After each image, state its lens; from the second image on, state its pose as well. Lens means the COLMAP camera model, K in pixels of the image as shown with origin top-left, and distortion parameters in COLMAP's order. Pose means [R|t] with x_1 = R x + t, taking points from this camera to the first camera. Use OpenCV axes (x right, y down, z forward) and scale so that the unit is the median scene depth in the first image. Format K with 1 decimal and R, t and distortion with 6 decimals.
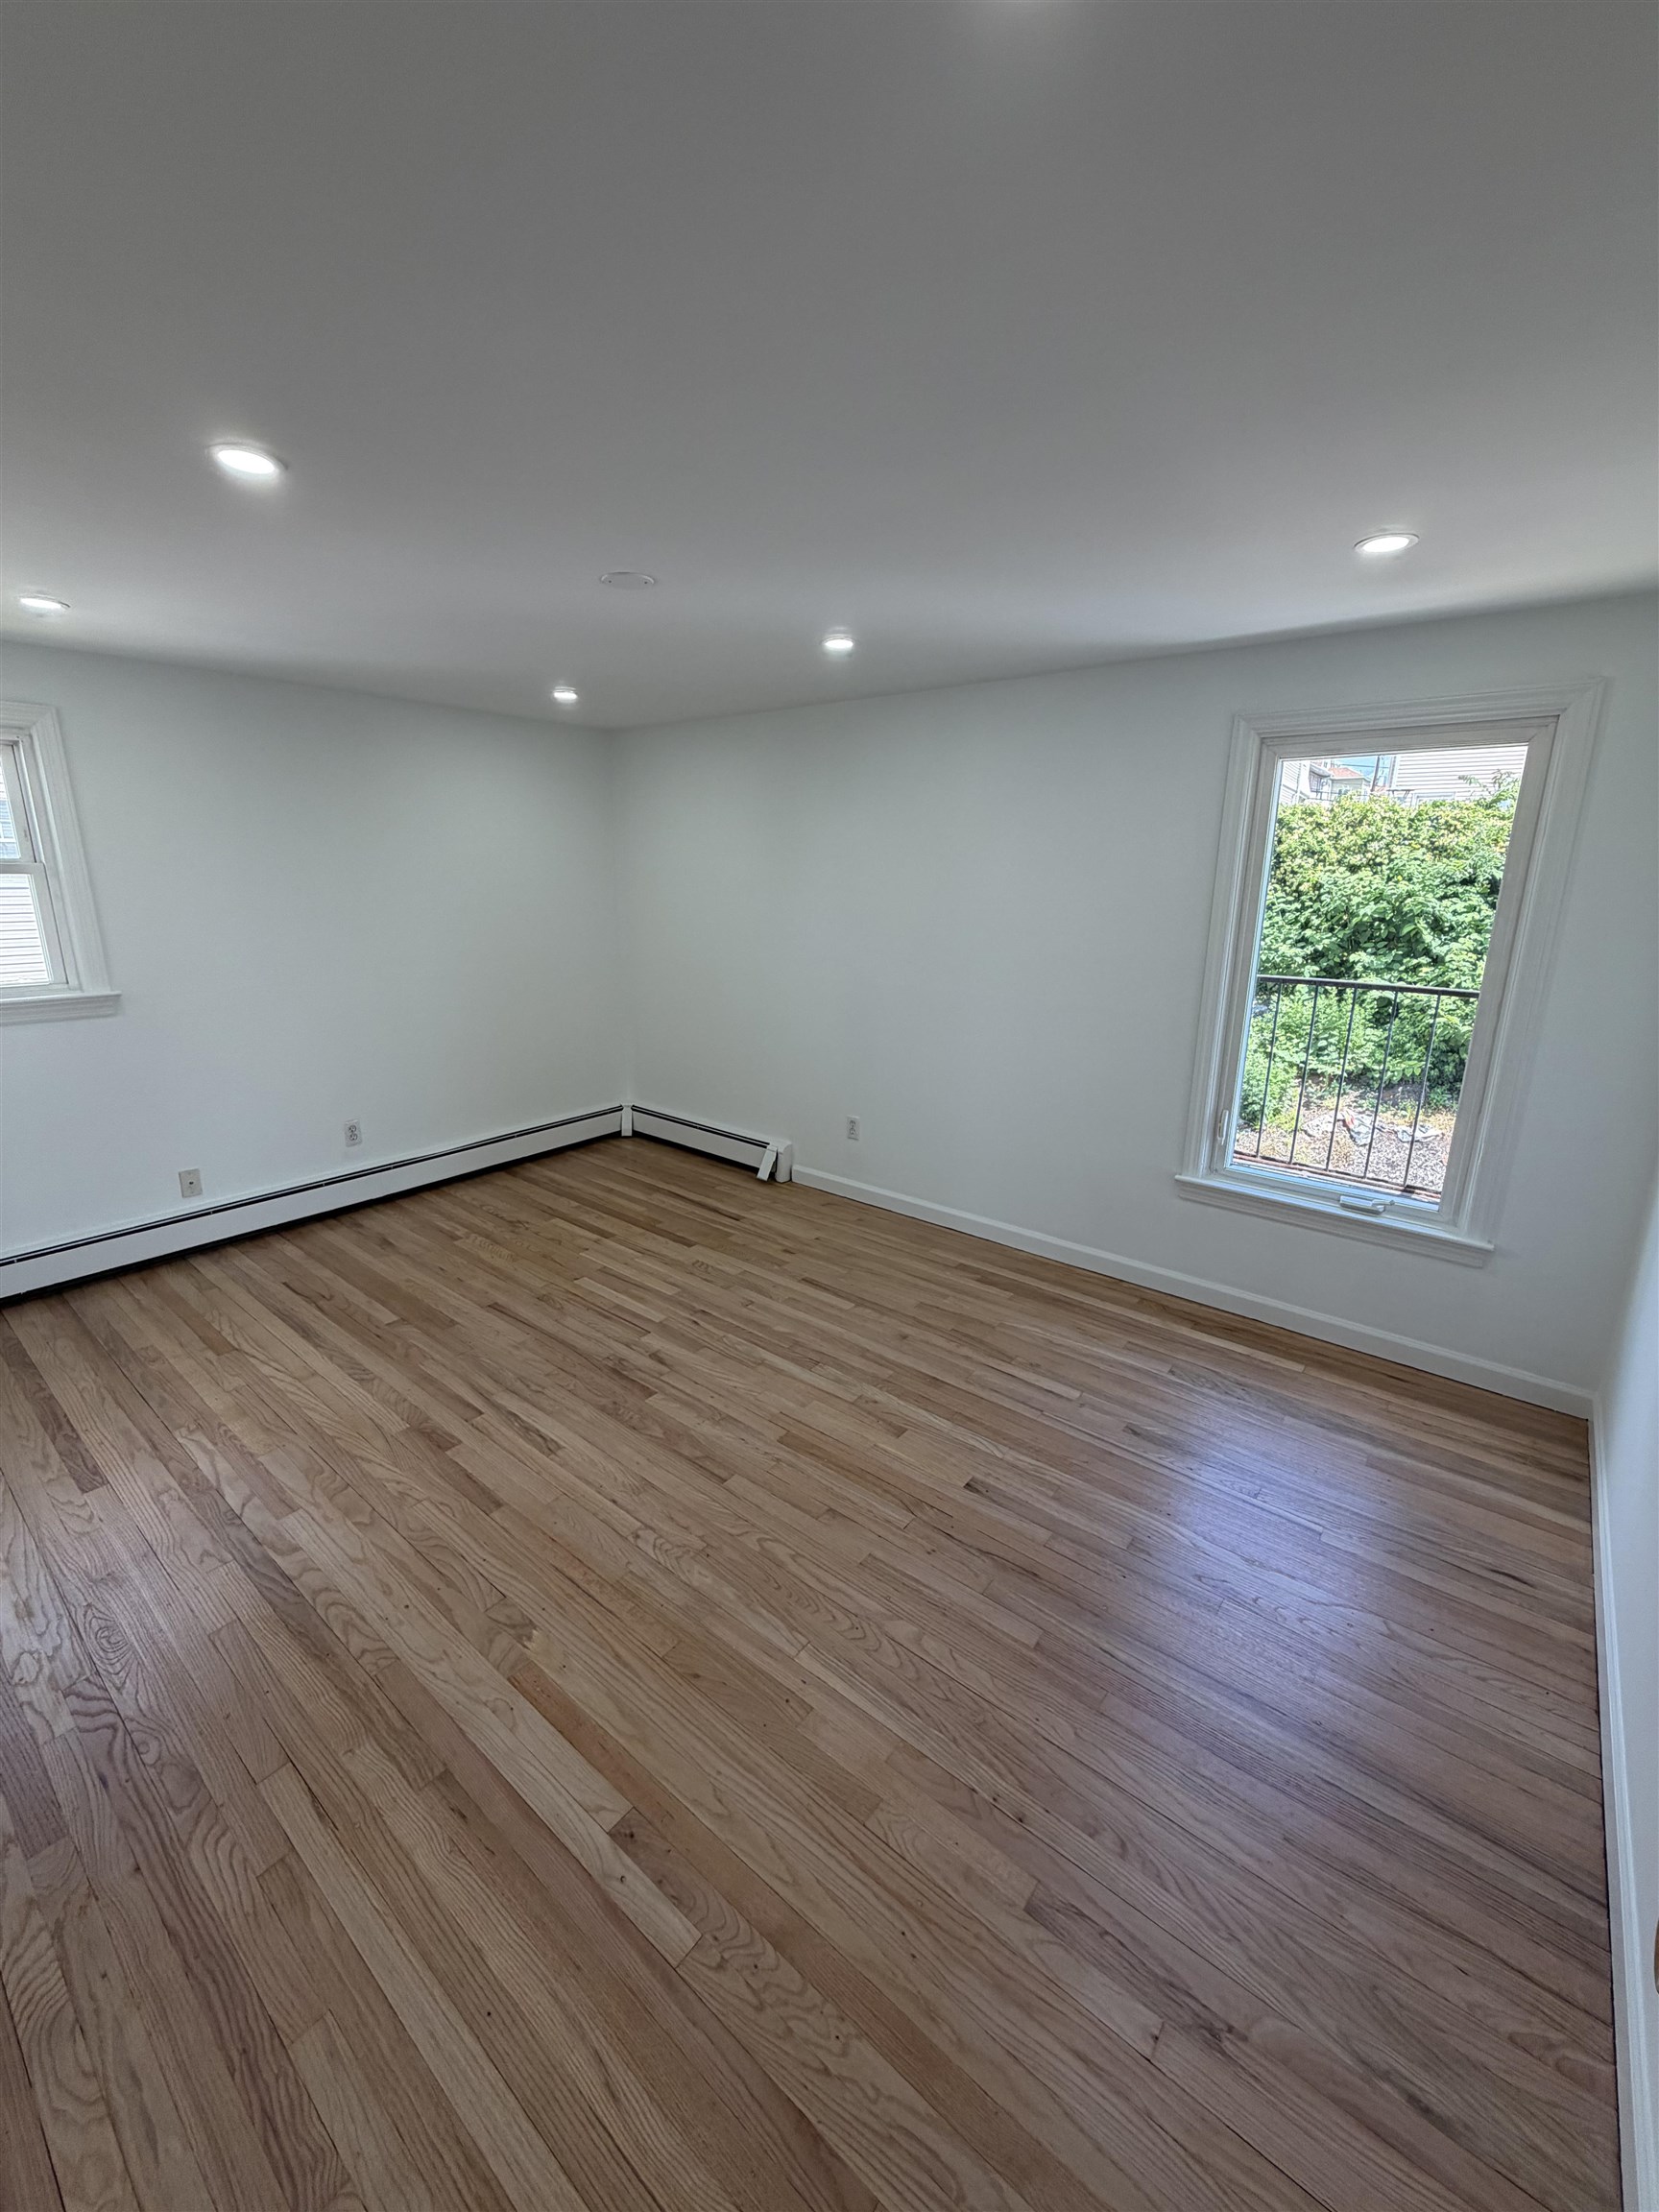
lens RADIAL K [[882.0, 0, 827.2], [0, 882.0, 1099.8], [0, 0, 1]] dist [-0.001388, 0.000992]
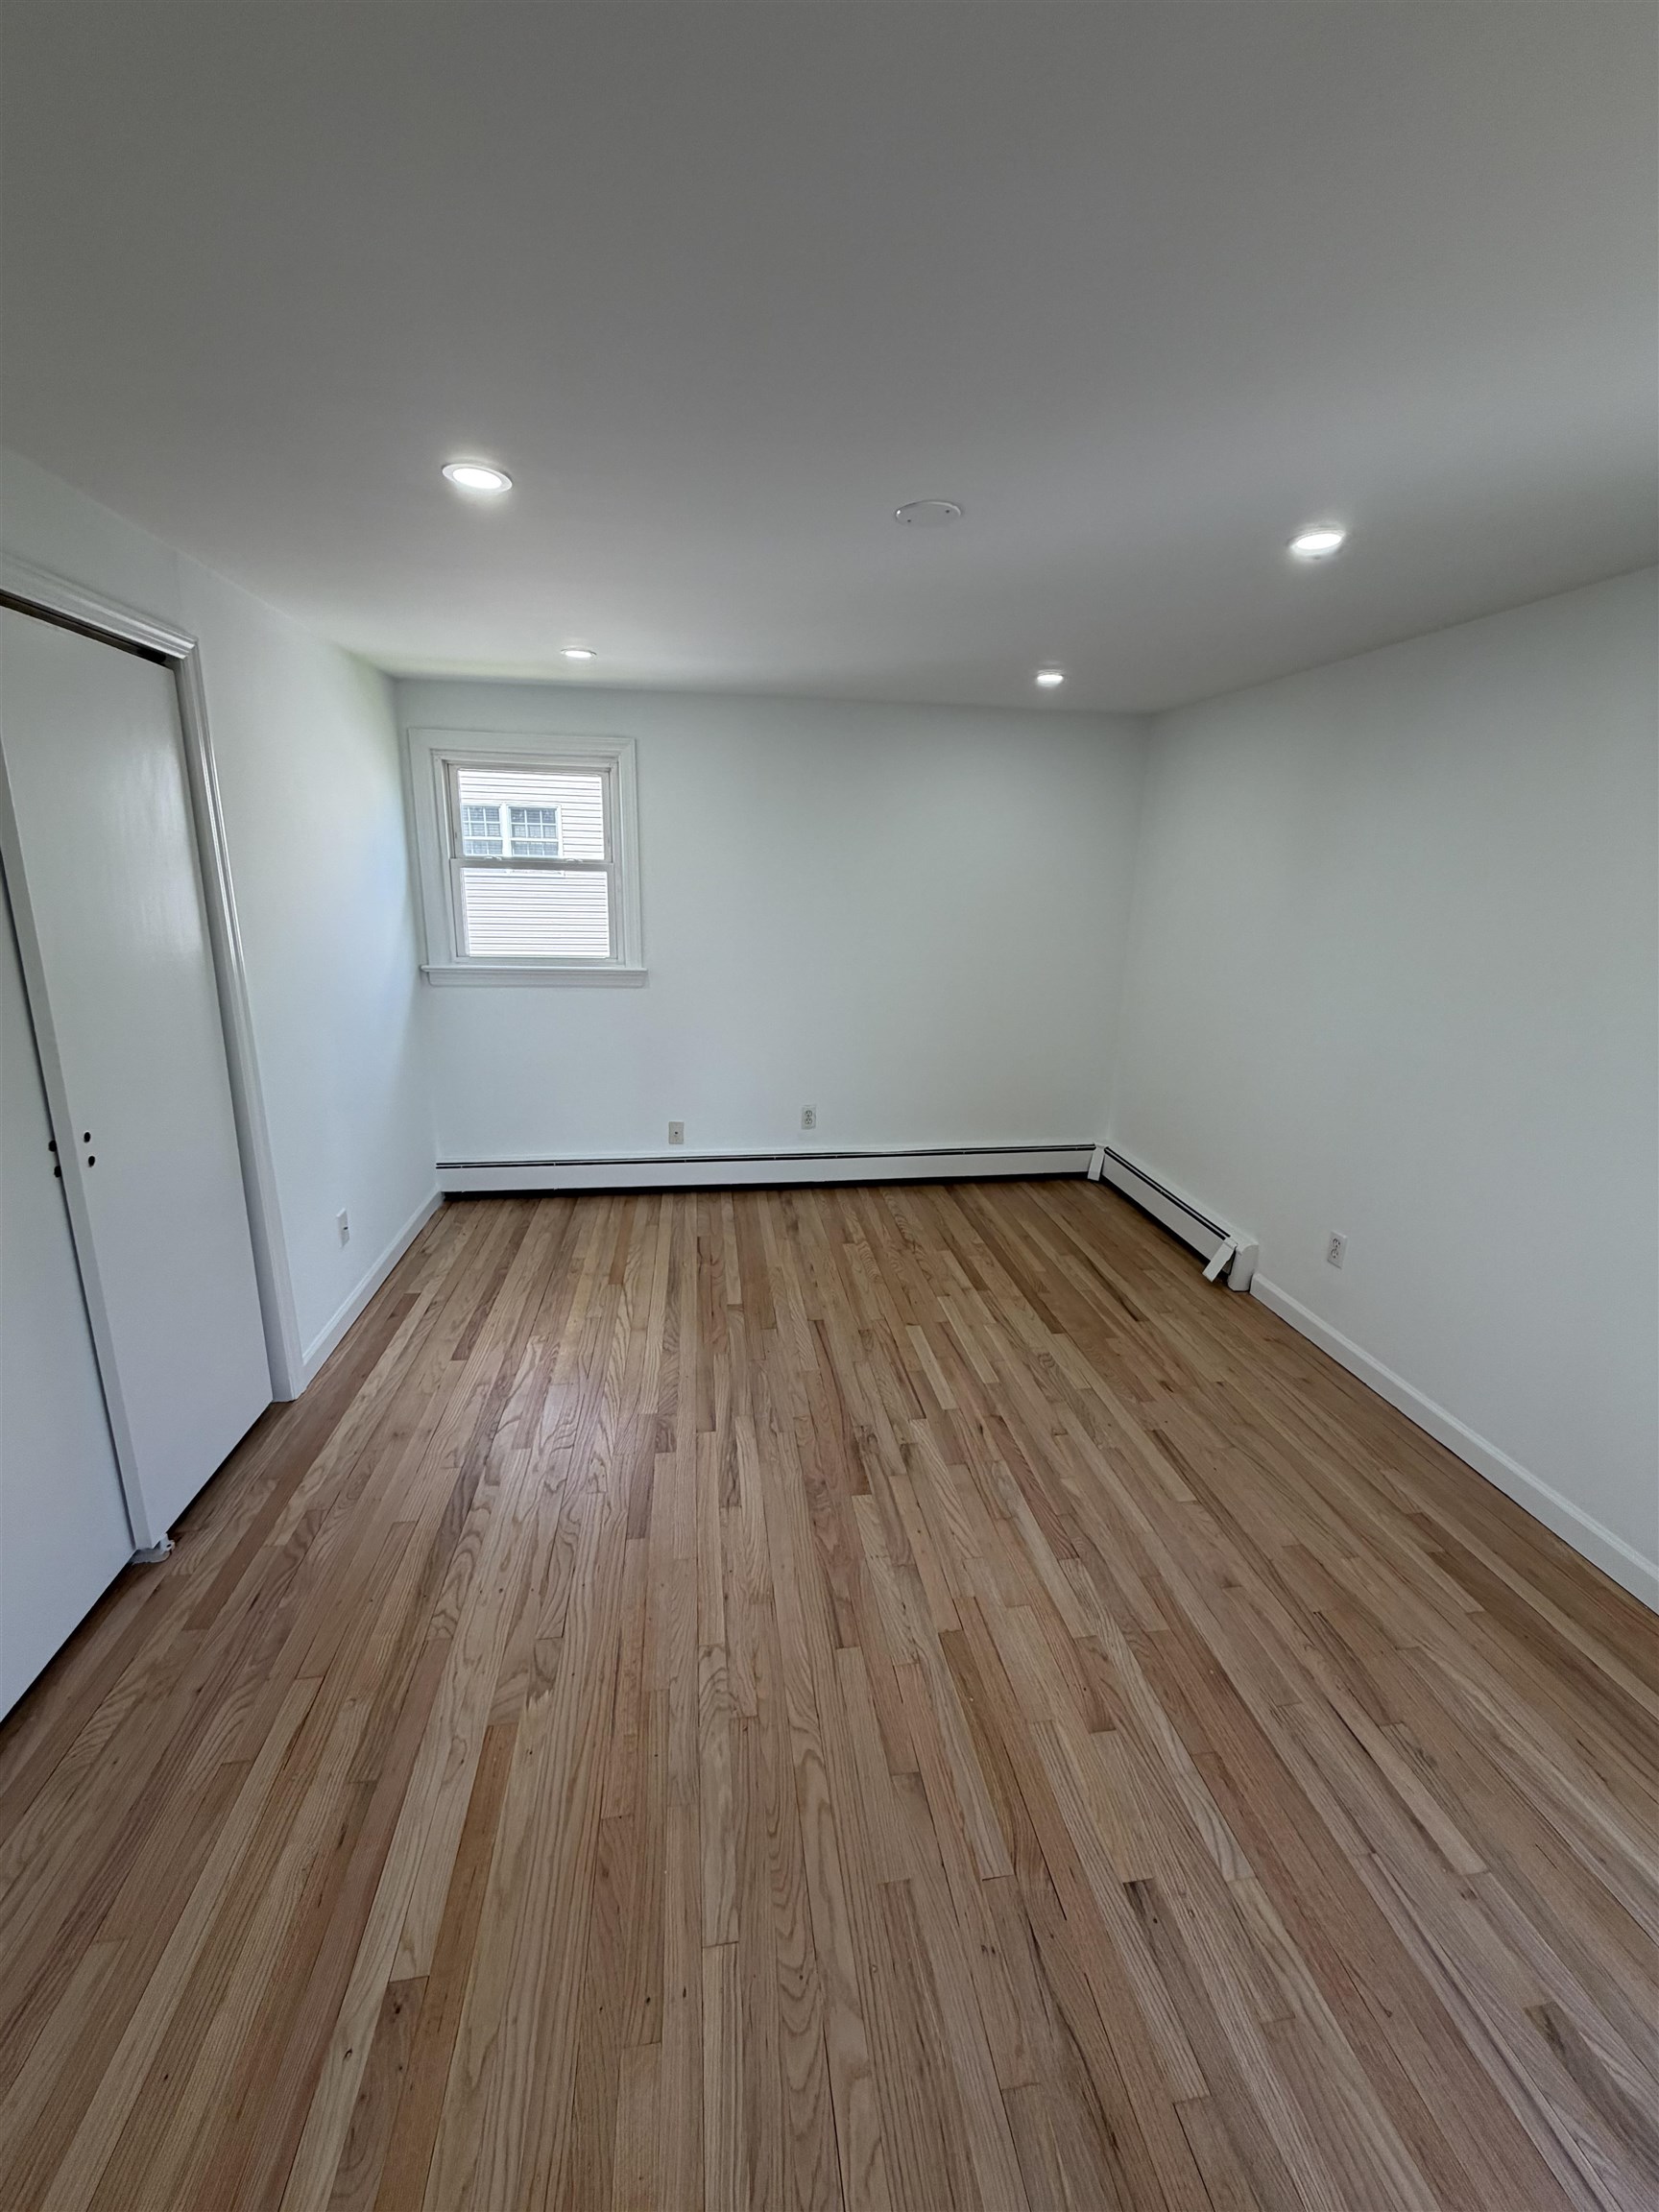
lens RADIAL K [[882.0, 0, 825.1], [0, 882.0, 1103.2], [0, 0, 1]] dist [-0.001388, 0.000992]
pose [[0.736901, 0.185643, -0.650011, 0.249440], [-0.186586, 0.980056, 0.068376, -0.083145], [0.649741, 0.070896, 0.756843, 0.296969]]
